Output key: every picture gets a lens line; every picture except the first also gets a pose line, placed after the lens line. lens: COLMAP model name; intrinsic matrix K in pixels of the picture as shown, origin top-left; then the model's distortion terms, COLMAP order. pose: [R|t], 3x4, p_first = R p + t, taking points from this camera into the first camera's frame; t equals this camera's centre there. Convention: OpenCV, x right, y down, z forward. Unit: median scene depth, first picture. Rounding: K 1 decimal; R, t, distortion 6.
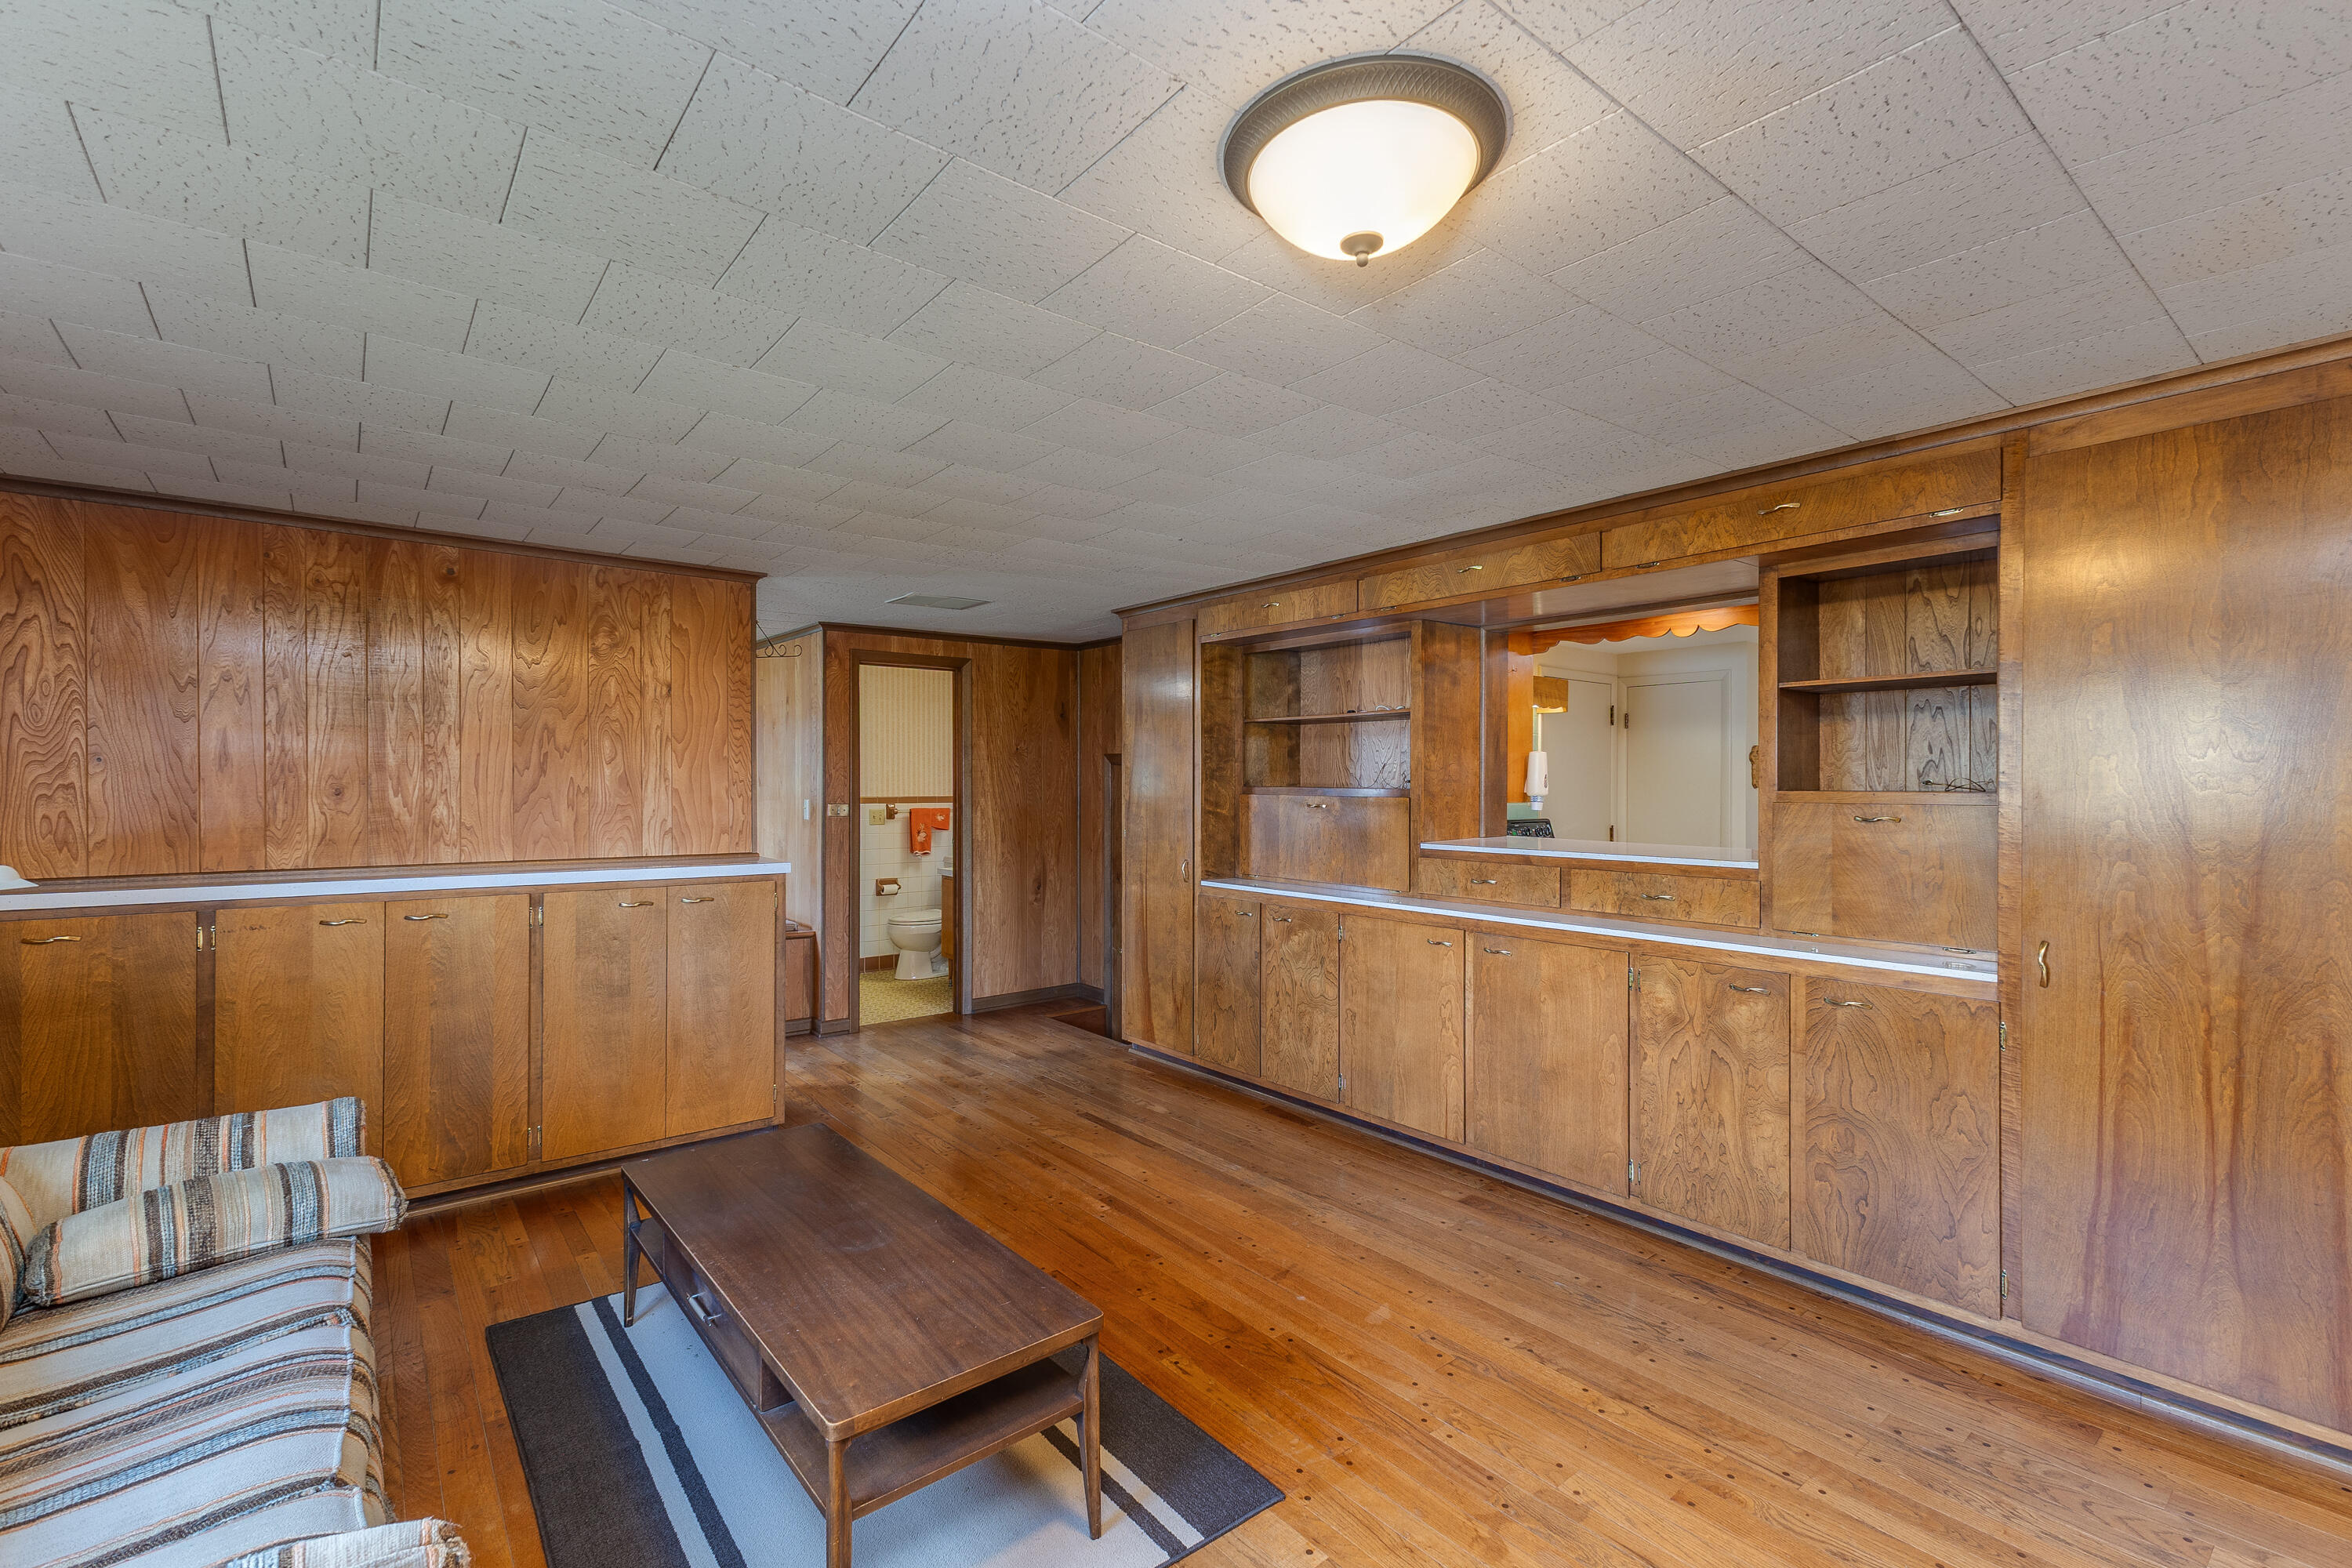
lens RADIAL K [[1049.0, 0, 1153.9], [0, 1049.0, 798.8], [0, 0, 1]] dist [0.001516, -0.000250]
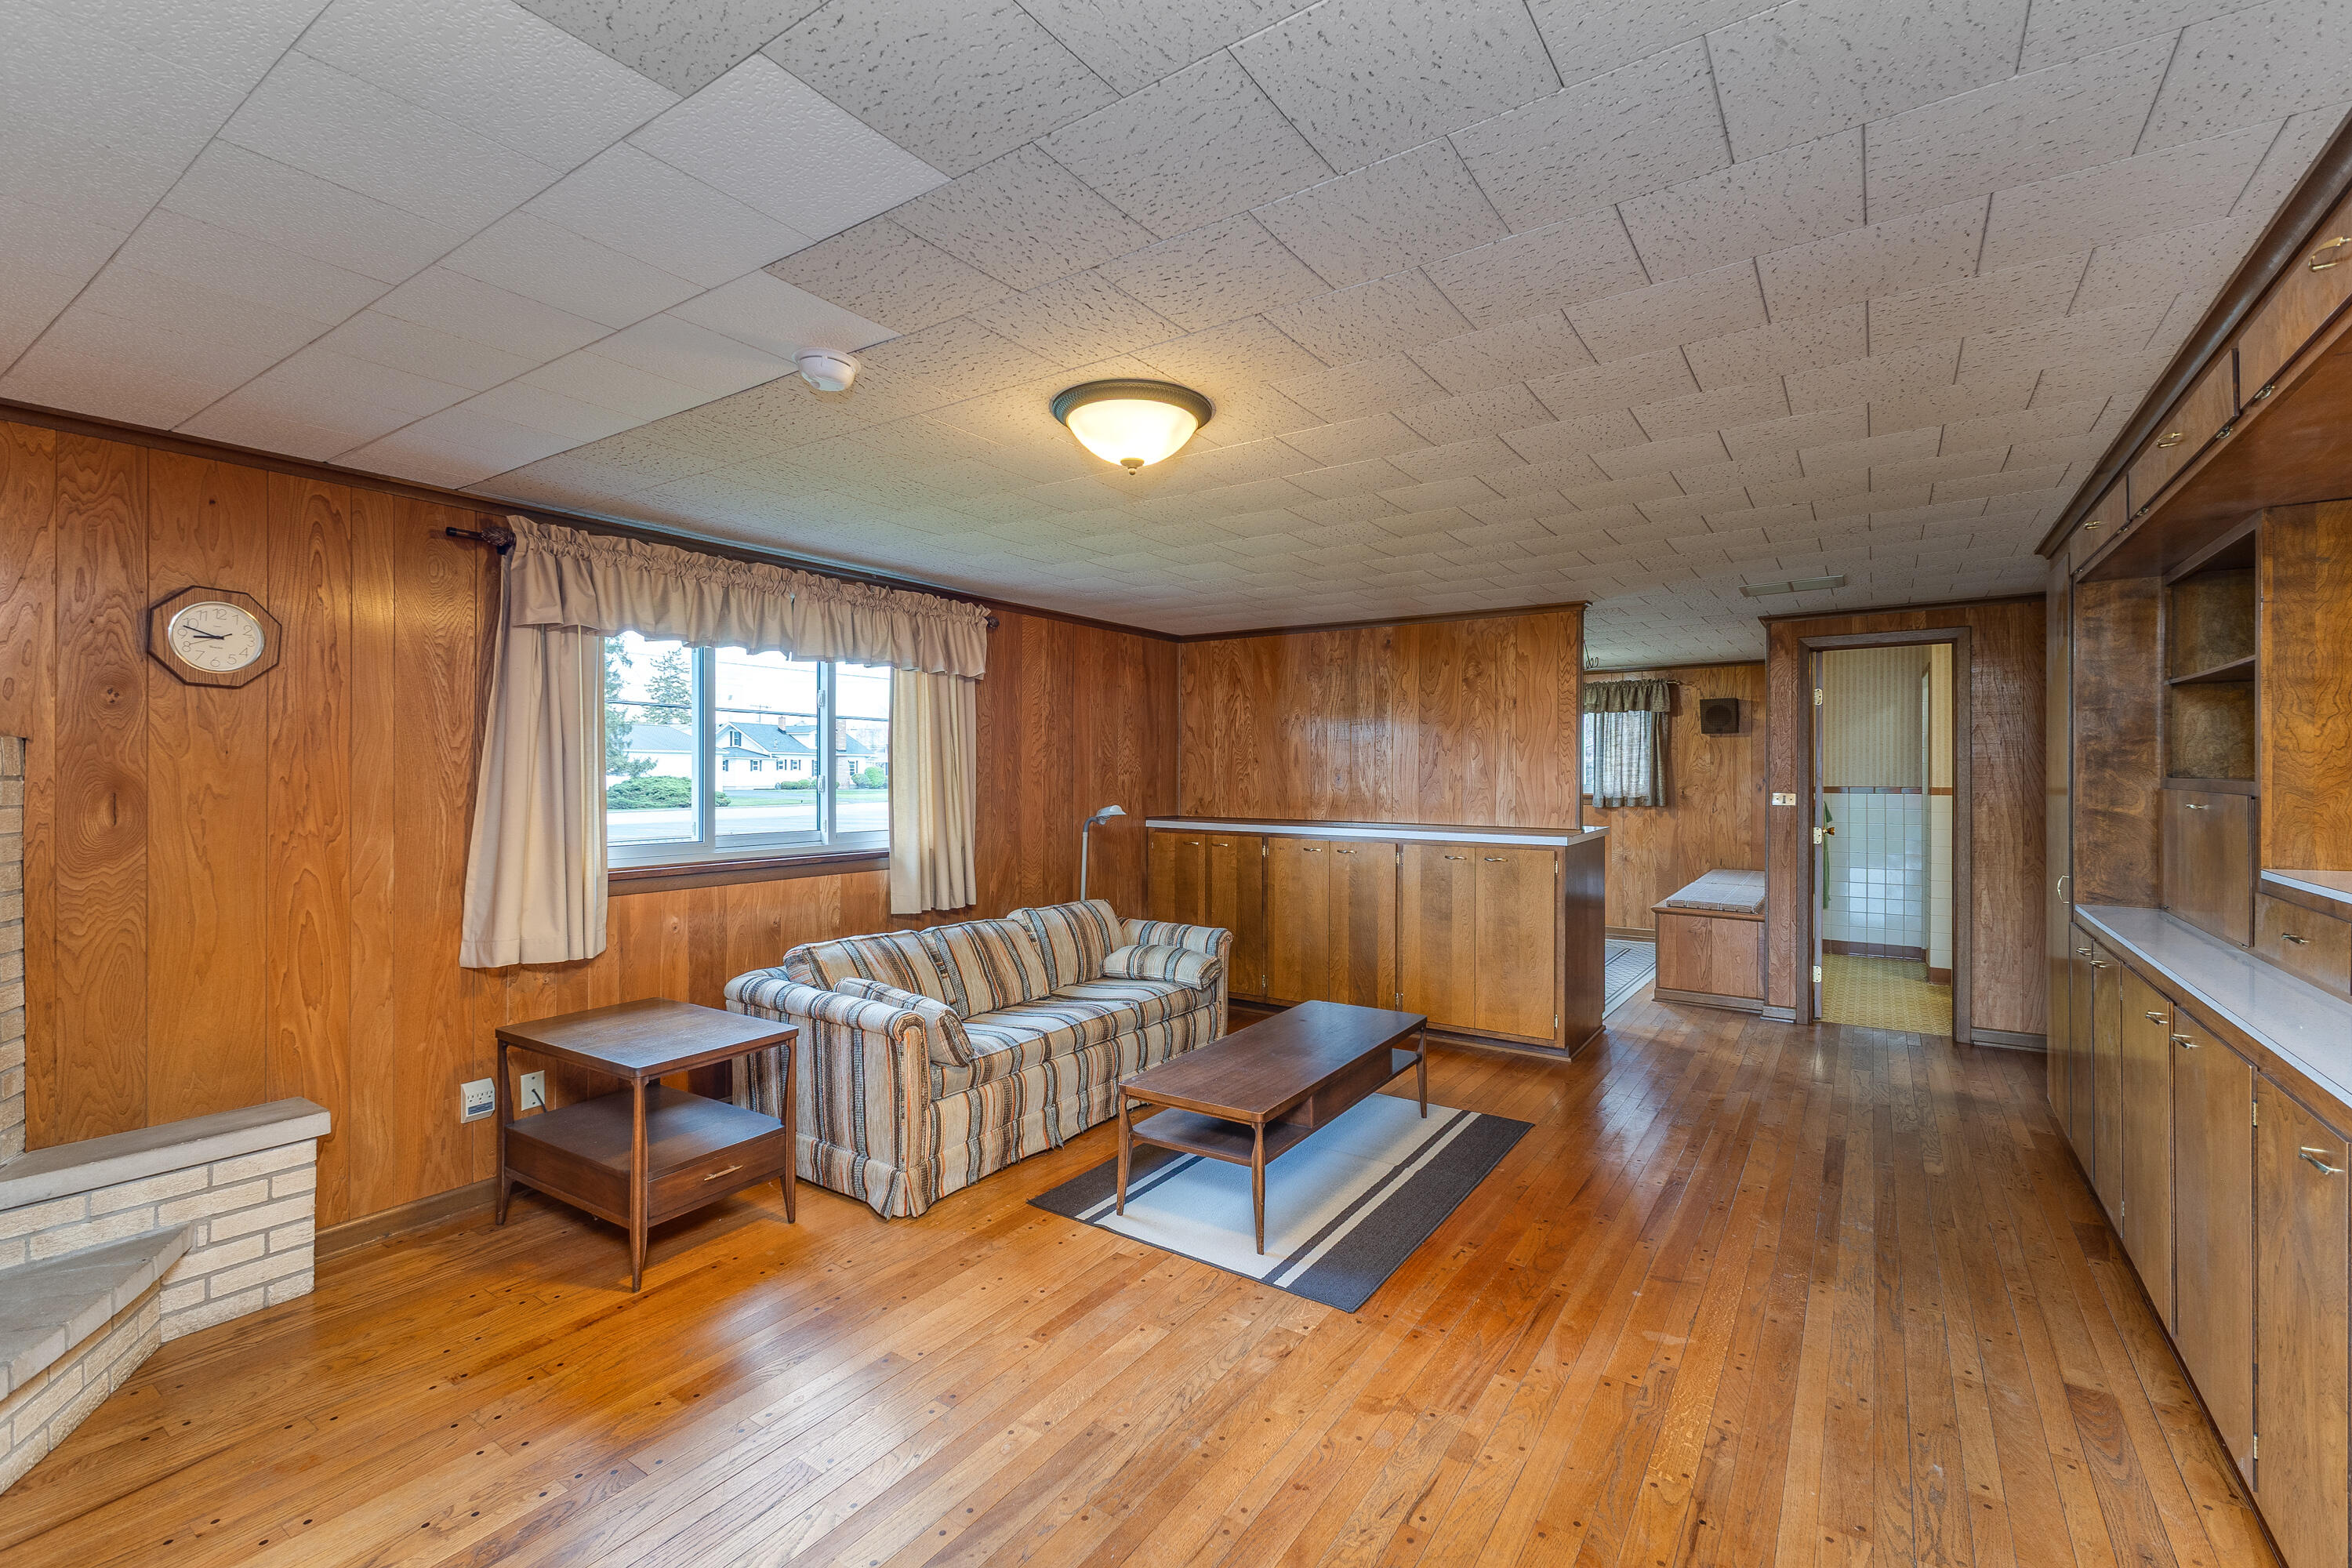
lens RADIAL K [[1049.0, 0, 1177.6], [0, 1049.0, 773.6], [0, 0, 1]] dist [0.001516, -0.000250]
pose [[0.274860, 0.001404, -0.961483, 0.742120], [-0.012511, 0.999920, -0.002116, -0.005960], [0.961403, 0.012610, 0.274856, 0.231977]]
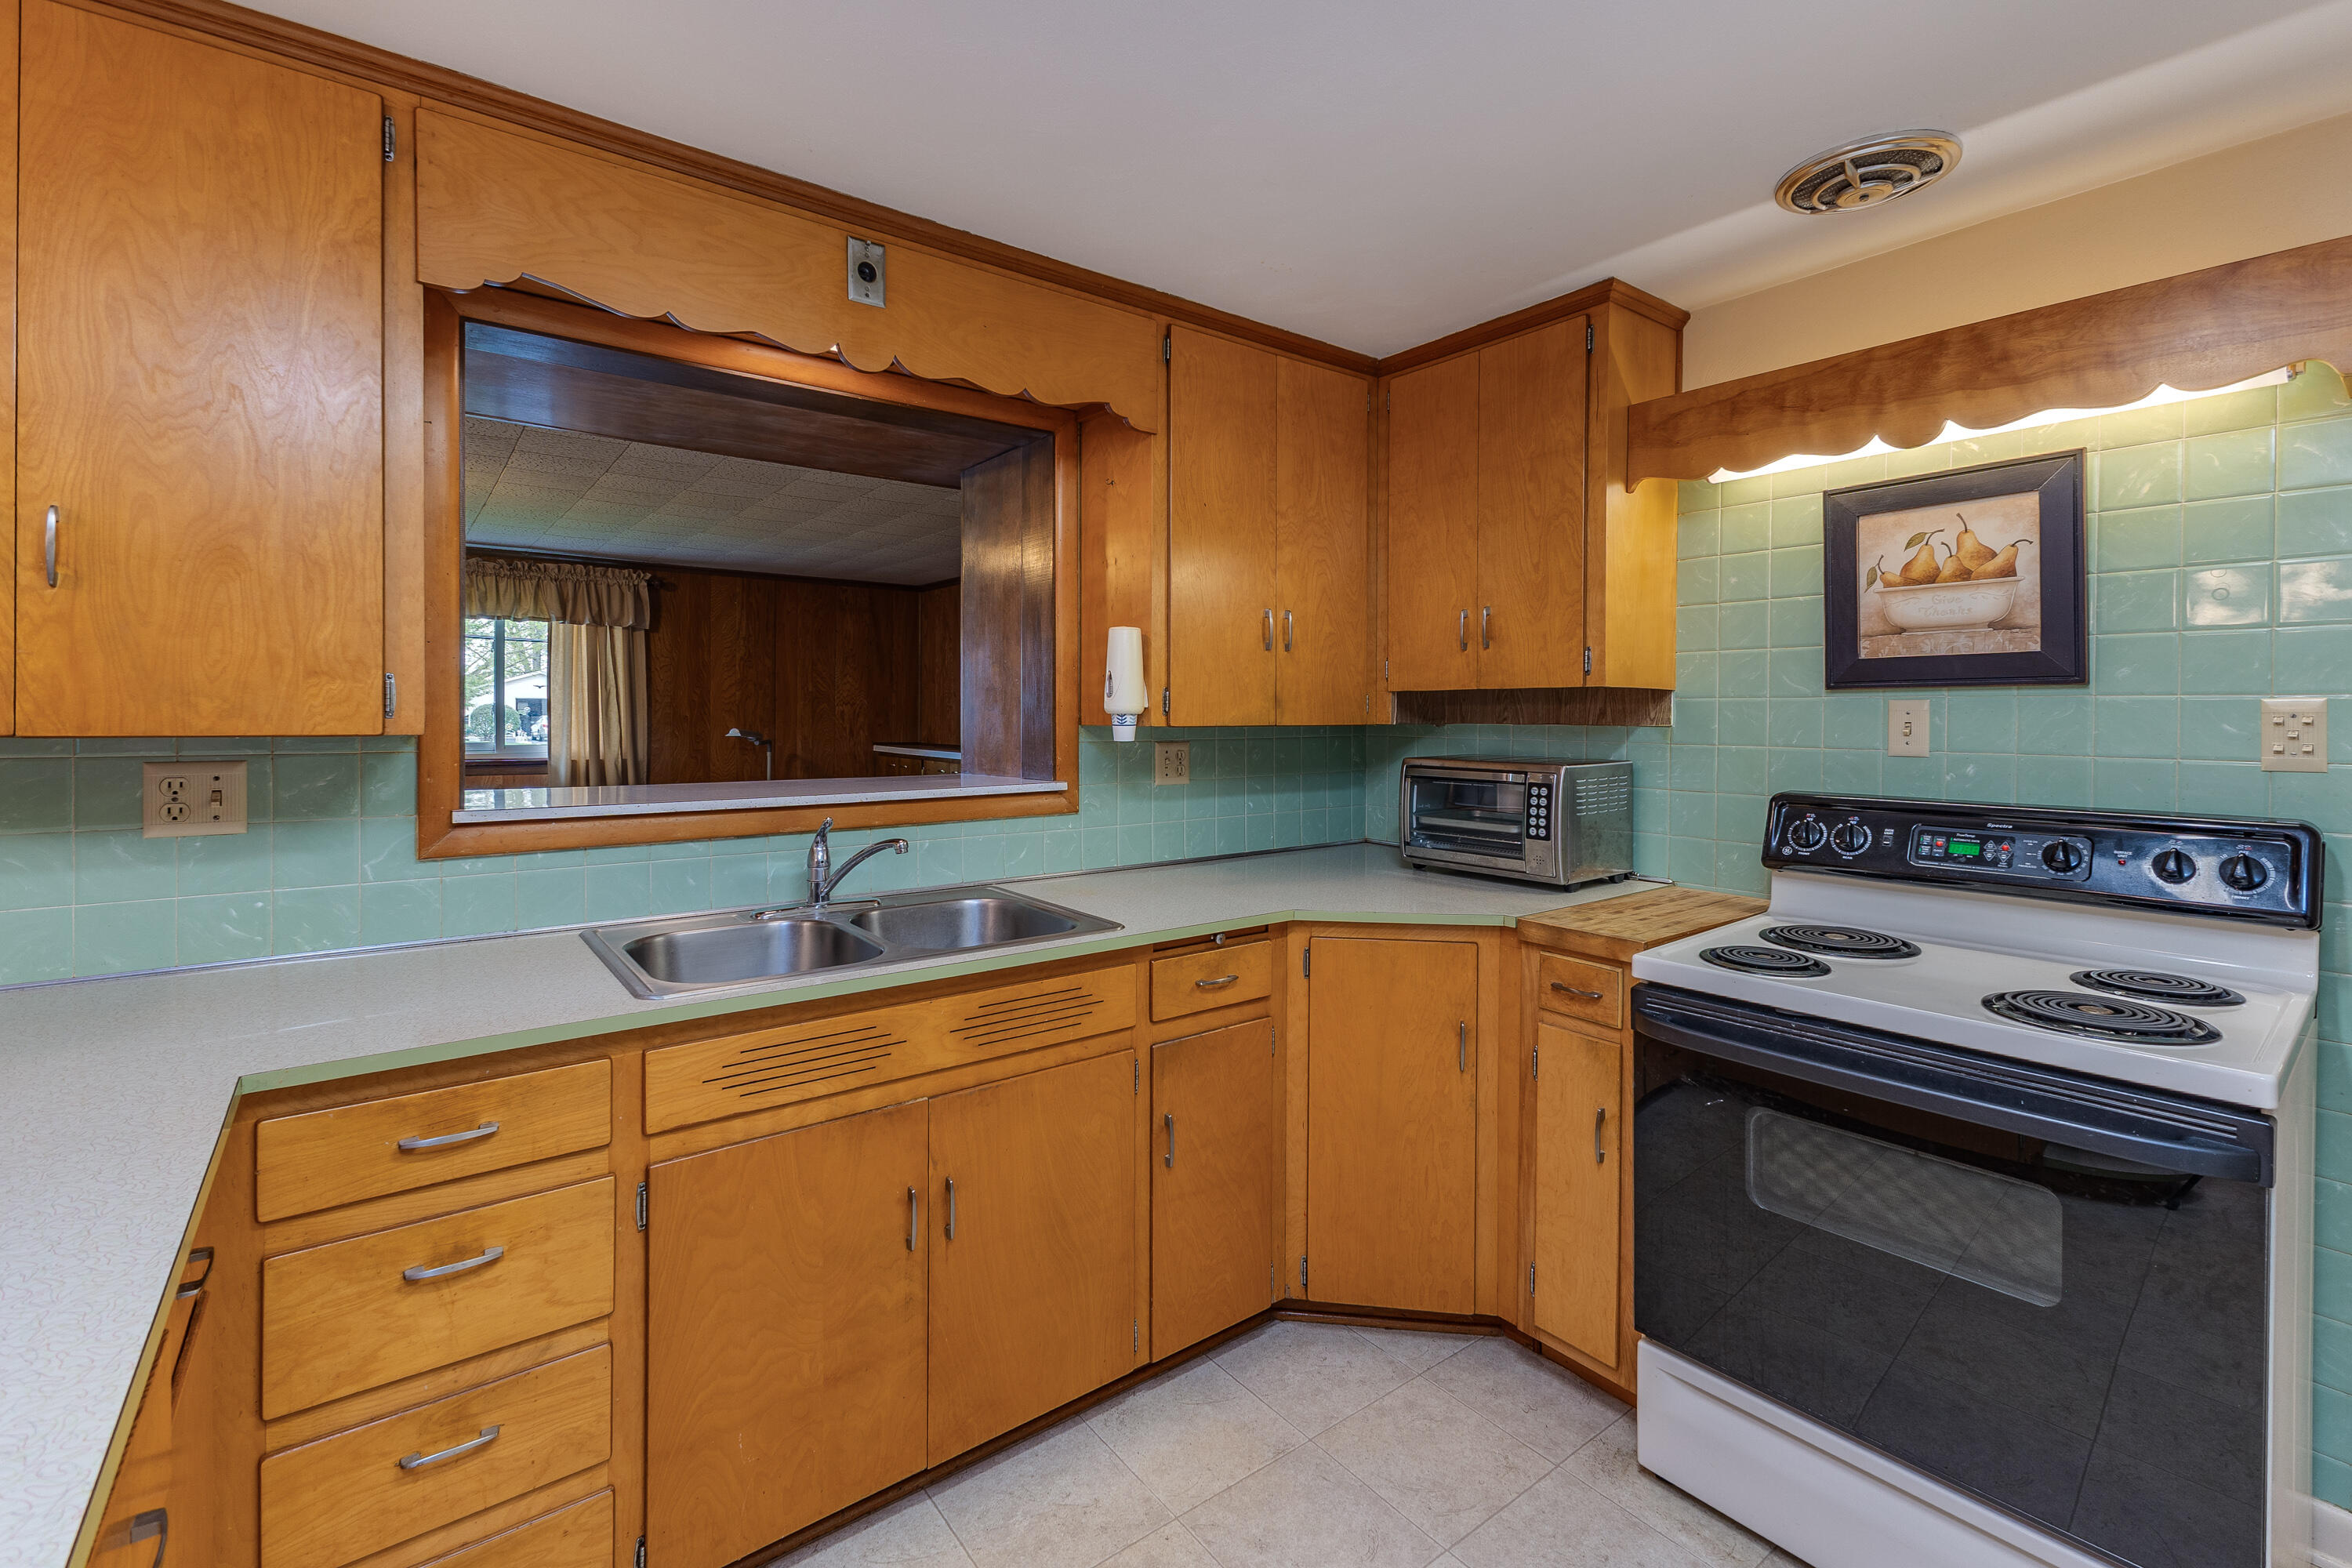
lens RADIAL K [[1049.0, 0, 1171.4], [0, 1049.0, 723.1], [0, 0, 1]] dist [0.001516, -0.000250]
pose [[-0.052224, 0.008921, -0.998596, 1.060742], [-0.011939, 0.999883, 0.009557, 0.000691], [0.998564, 0.012421, -0.052111, 1.308302]]
